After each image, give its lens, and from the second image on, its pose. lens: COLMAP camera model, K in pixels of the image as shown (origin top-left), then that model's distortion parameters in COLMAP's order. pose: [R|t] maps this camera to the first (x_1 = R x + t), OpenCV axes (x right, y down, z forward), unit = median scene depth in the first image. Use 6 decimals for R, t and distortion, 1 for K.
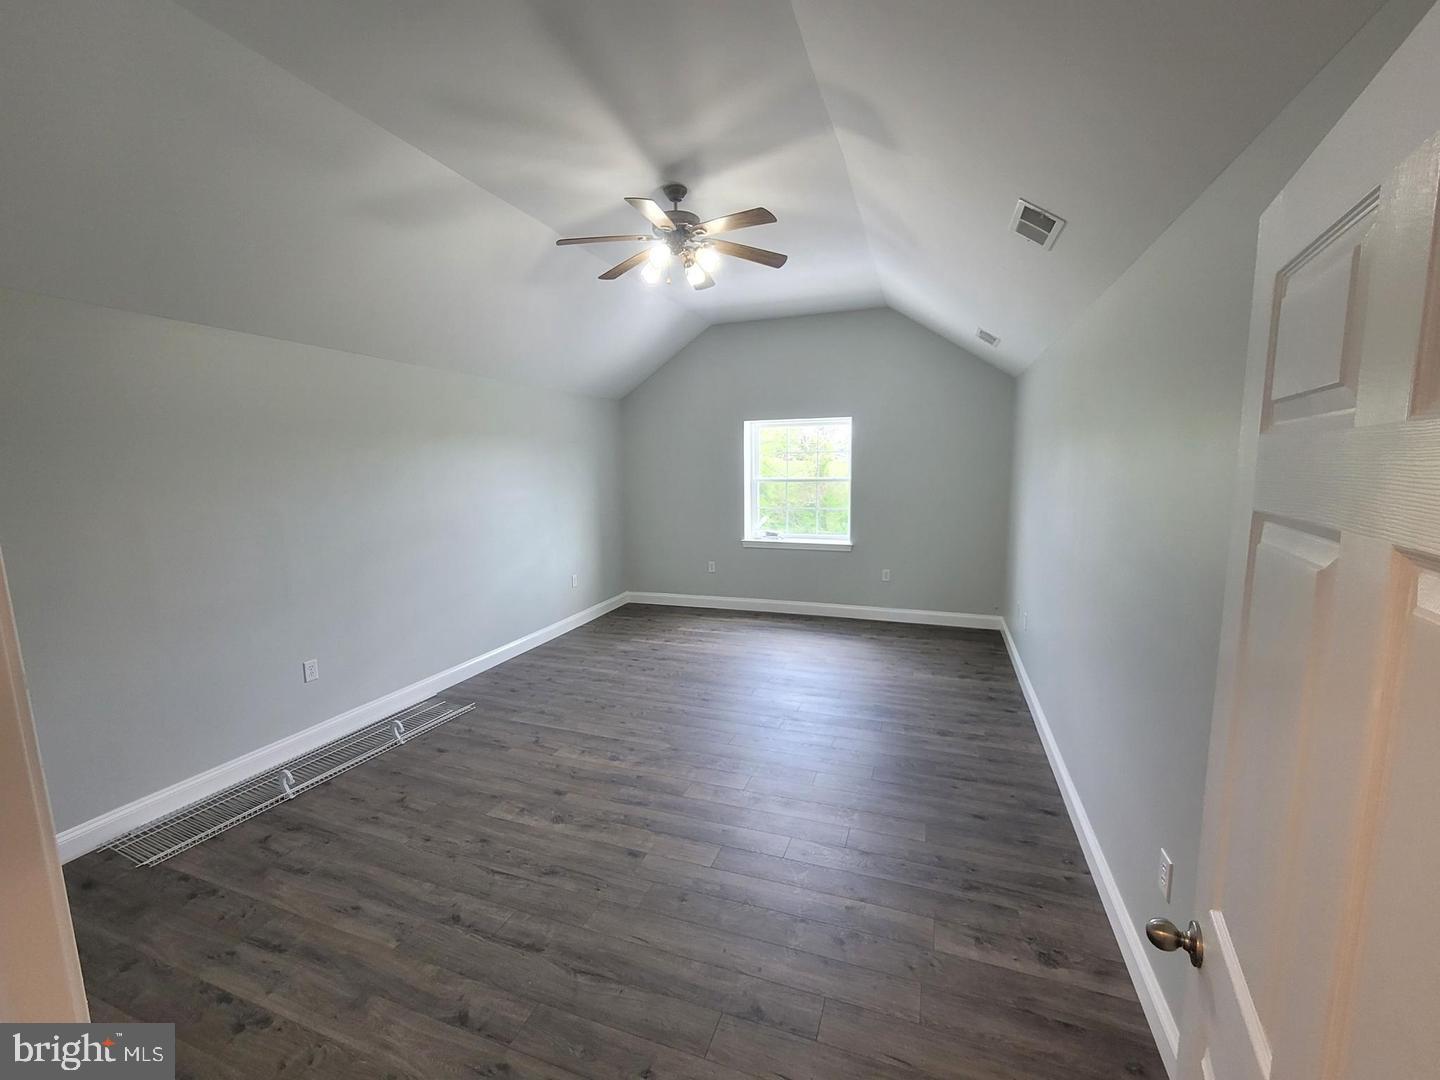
lens RADIAL K [[590.8, 0, 723.0], [0, 590.8, 540.6], [0, 0, 1]] dist [-0.008878, 0.001334]
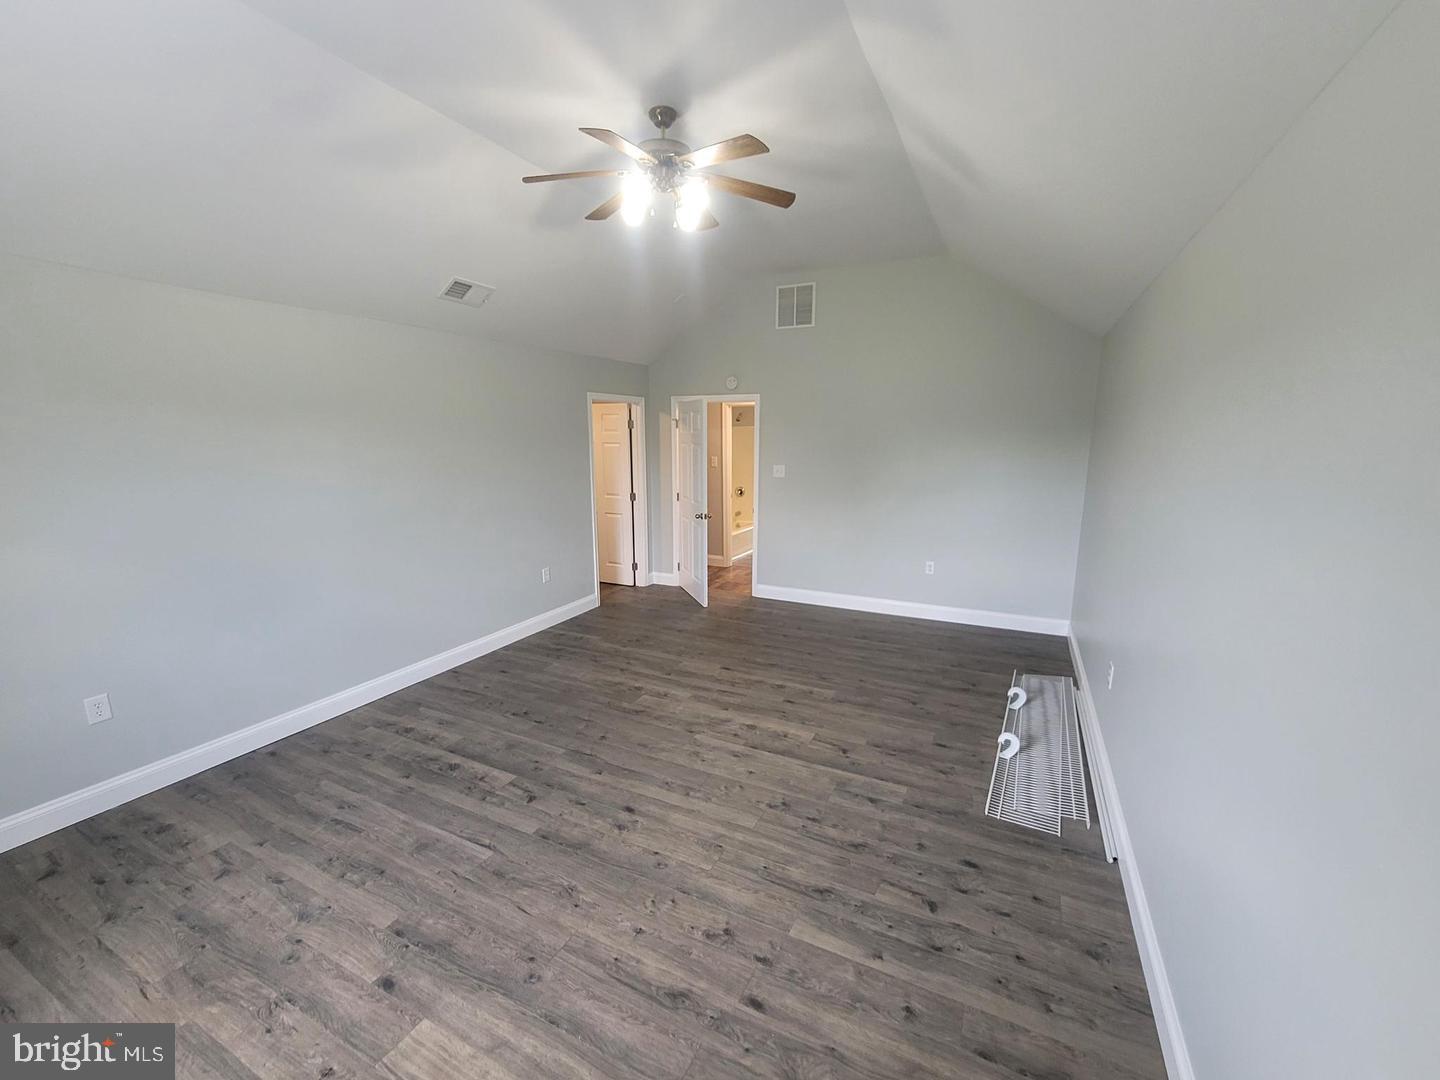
lens RADIAL K [[590.8, 0, 723.2], [0, 590.8, 541.0], [0, 0, 1]] dist [-0.008878, 0.001334]
pose [[-0.993255, -0.004385, 0.115869, -0.259448], [0.031171, 0.952399, 0.303256, -0.252881], [-0.111683, 0.304822, -0.945839, 1.920432]]
